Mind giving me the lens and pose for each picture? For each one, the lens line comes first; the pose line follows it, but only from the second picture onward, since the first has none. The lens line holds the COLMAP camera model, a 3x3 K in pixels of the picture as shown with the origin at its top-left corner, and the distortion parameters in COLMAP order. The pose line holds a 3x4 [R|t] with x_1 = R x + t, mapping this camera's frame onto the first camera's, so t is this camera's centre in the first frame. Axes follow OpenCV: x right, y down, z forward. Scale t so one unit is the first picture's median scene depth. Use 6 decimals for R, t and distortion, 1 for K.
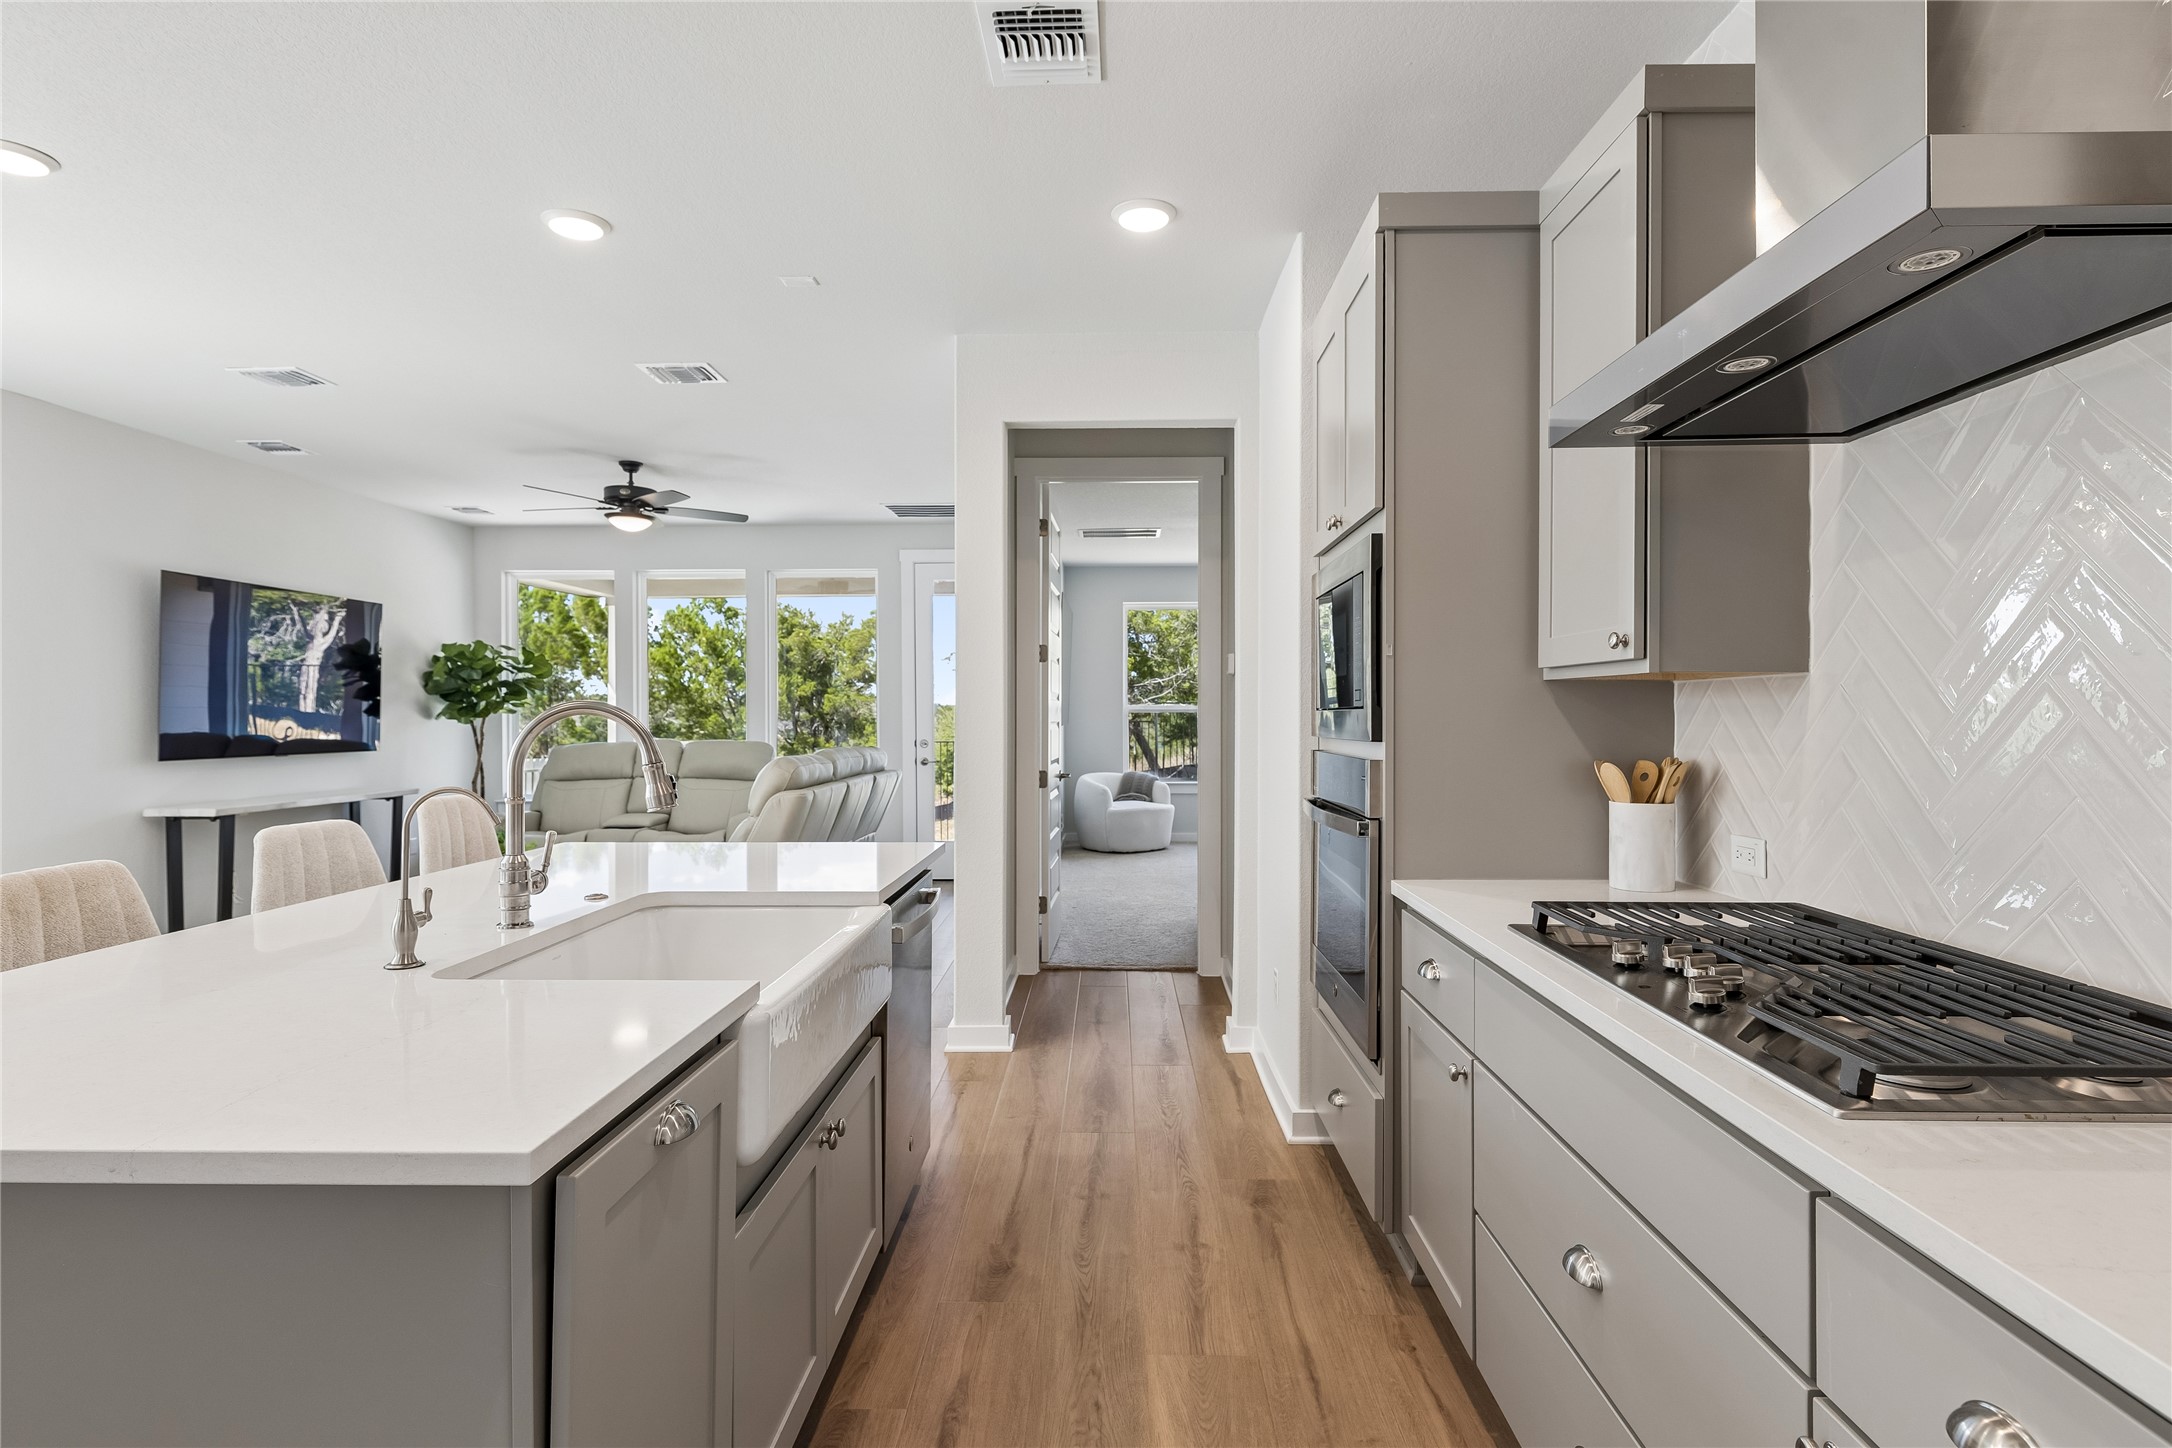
lens RADIAL K [[1088.4, 0, 1093.5], [0, 1088.4, 717.2], [0, 0, 1]] dist [-0.006127, 0.001791]
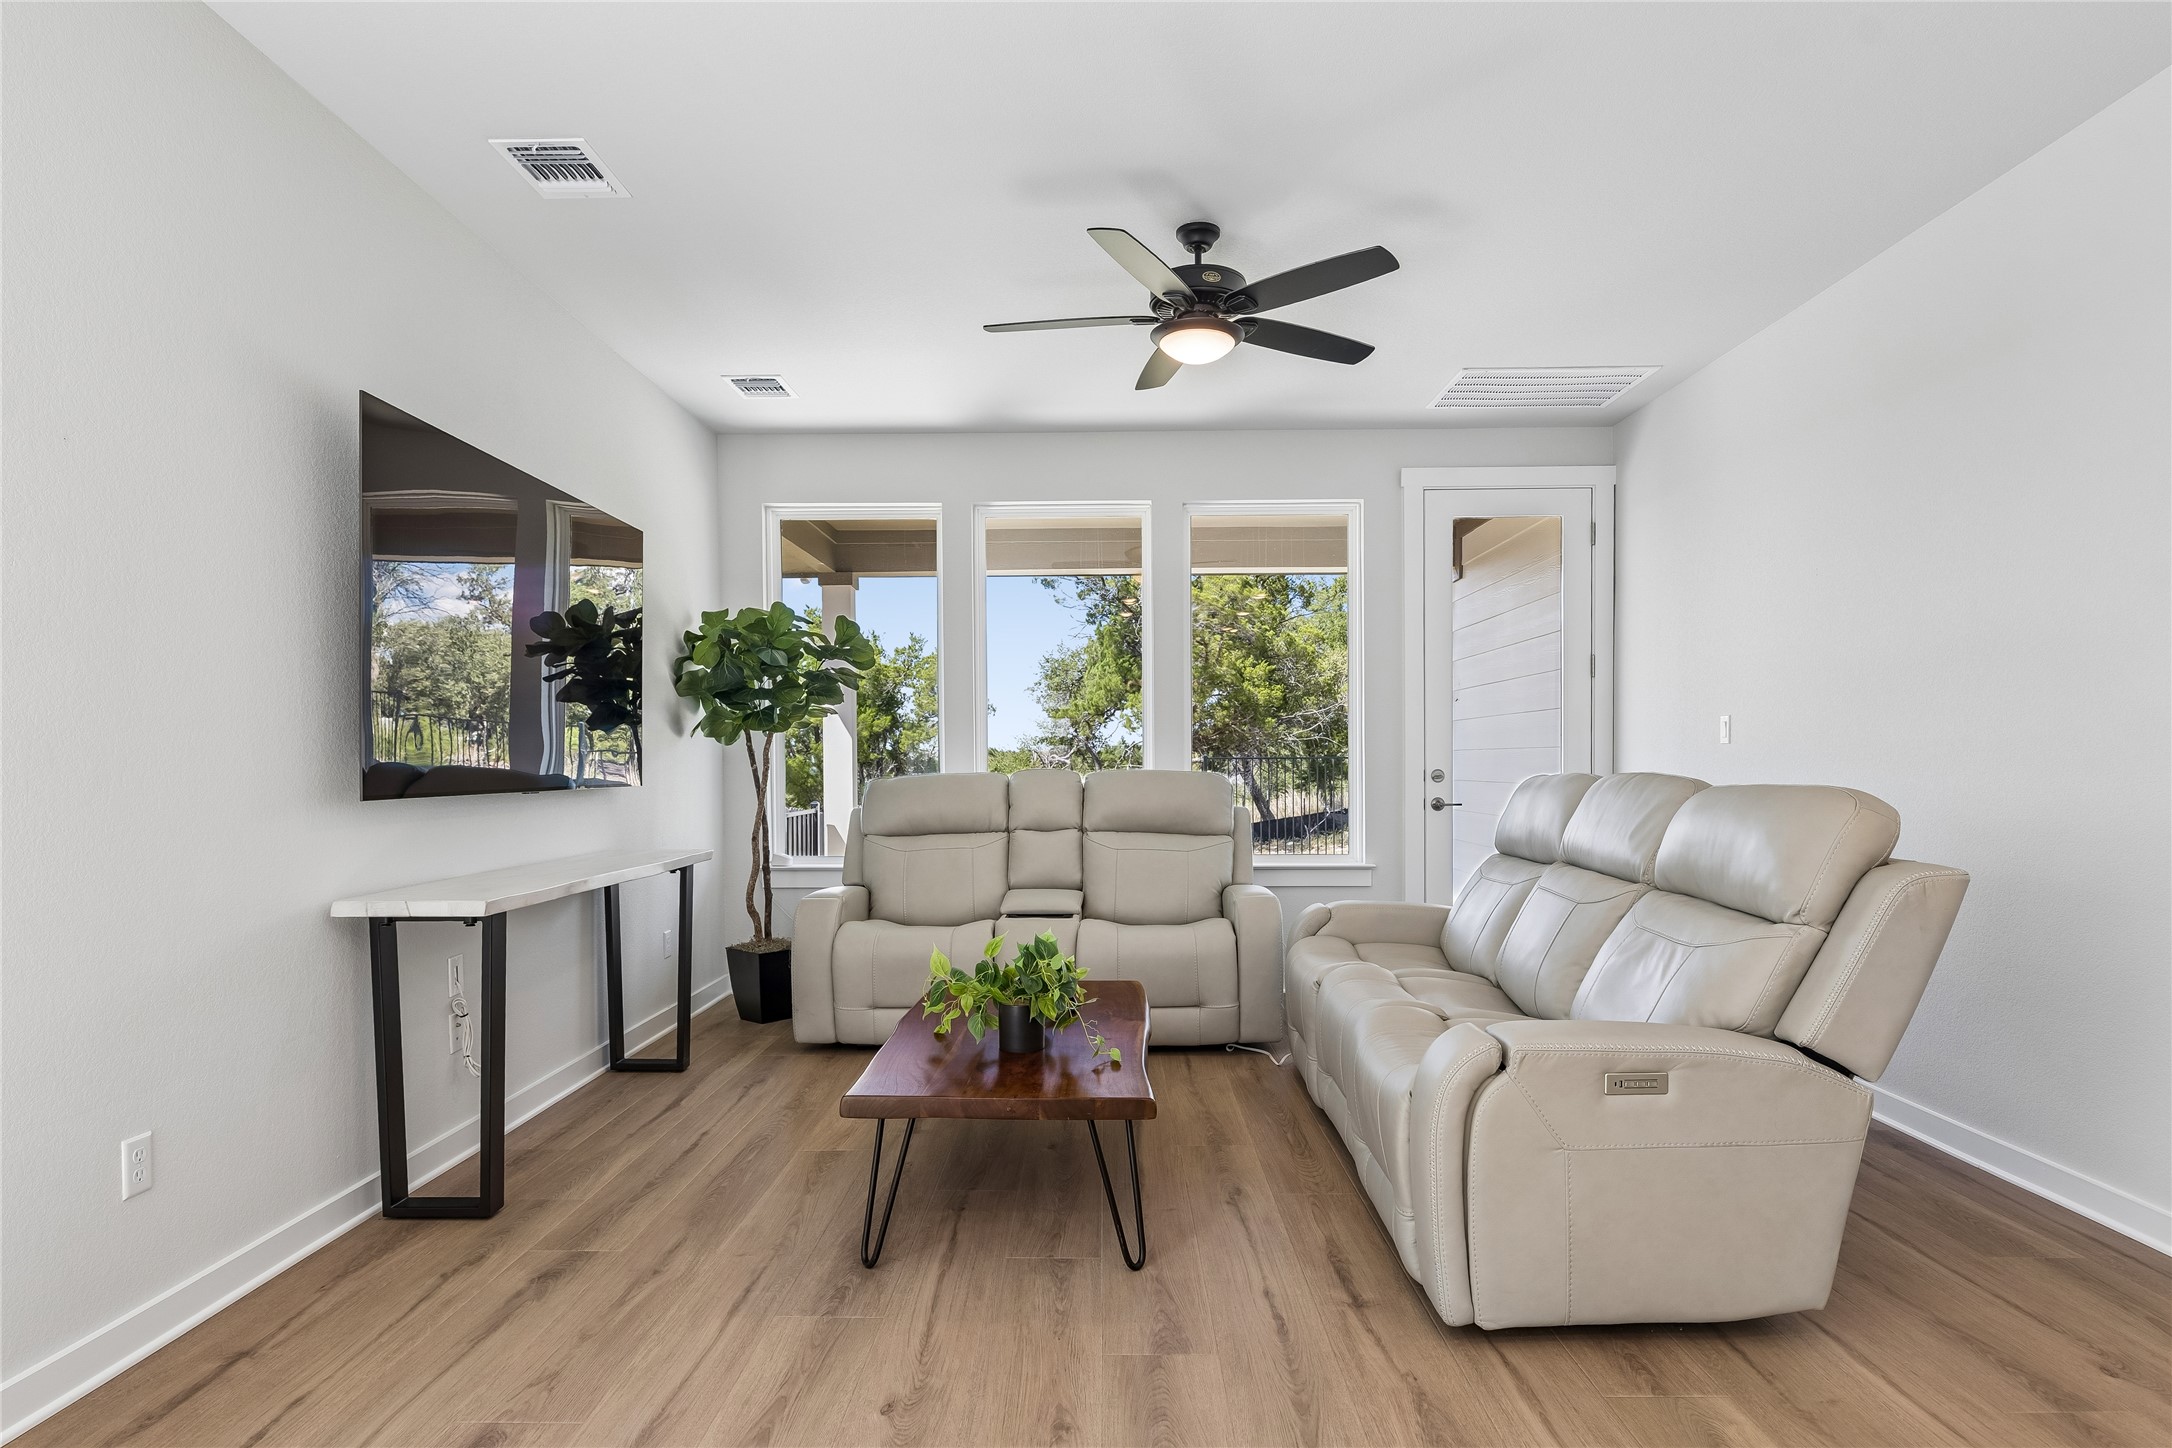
lens RADIAL K [[1159.4, 0, 1088.4], [0, 1159.4, 789.0], [0, 0, 1]] dist [-0.006912, 0.000644]
pose [[0.999998, -0.001762, -0.001306, -0.381171], [0.001792, 0.999726, 0.023360, 0.016926], [0.001265, -0.023363, 0.999726, 0.348203]]
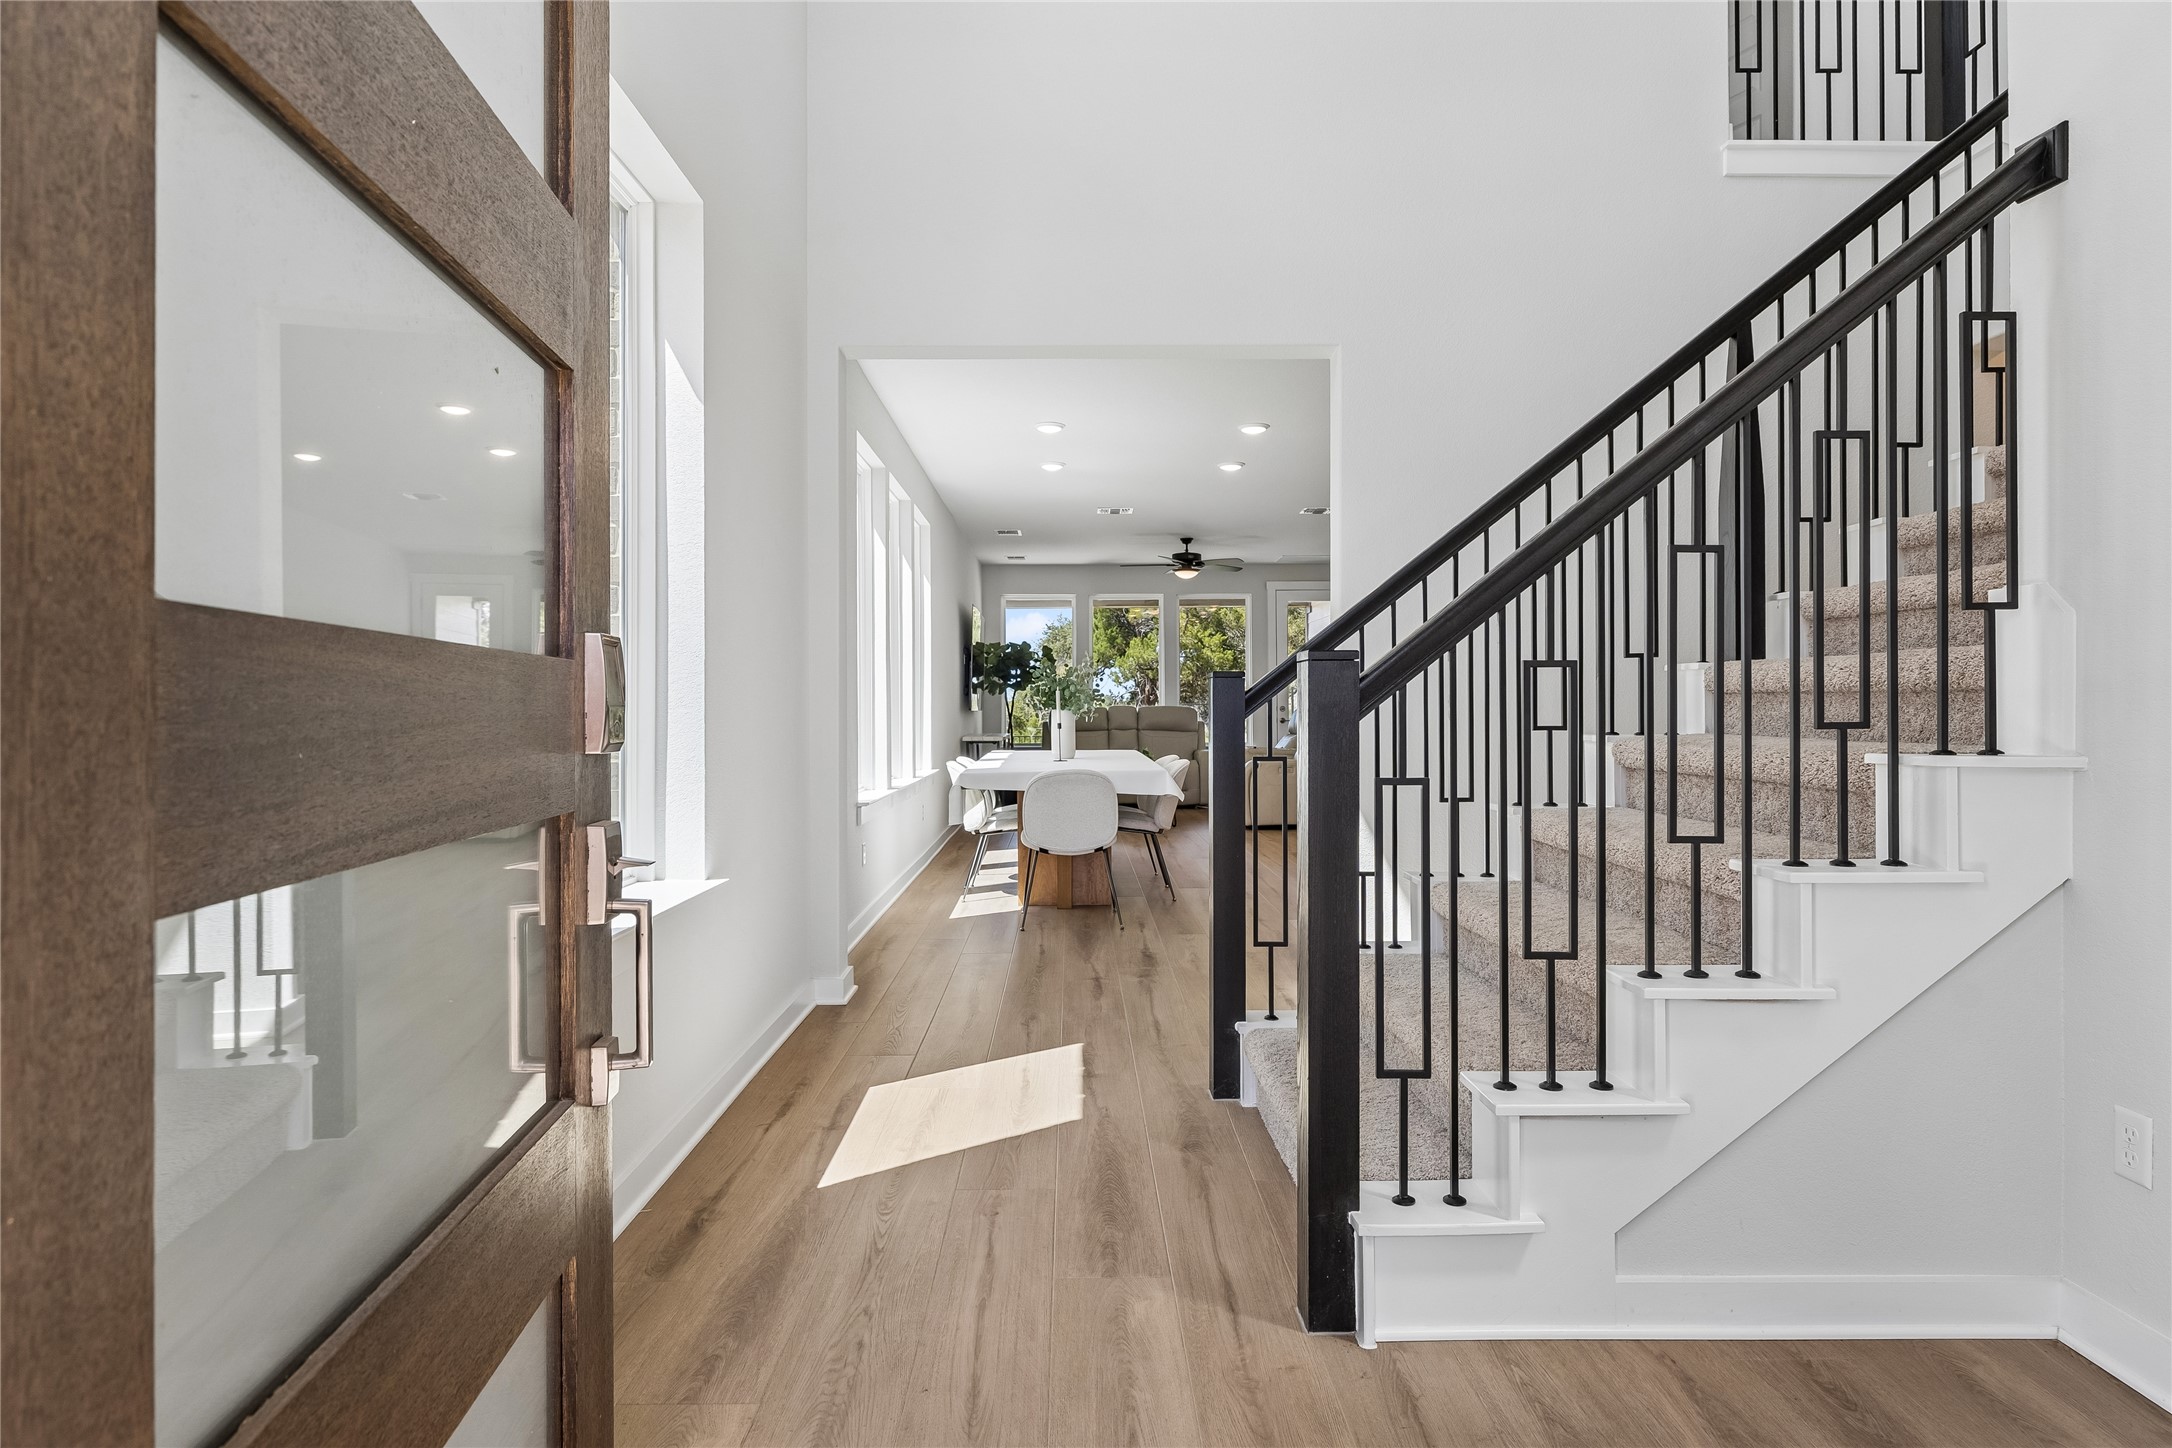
lens RADIAL K [[1159.4, 0, 1082.9], [0, 1159.4, 715.7], [0, 0, 1]] dist [-0.006912, 0.000644]
pose [[0.999642, -0.002657, 0.026605, -0.507918], [0.002571, 0.999991, 0.003256, 0.029312], [-0.026613, -0.003187, 0.999641, -0.649406]]
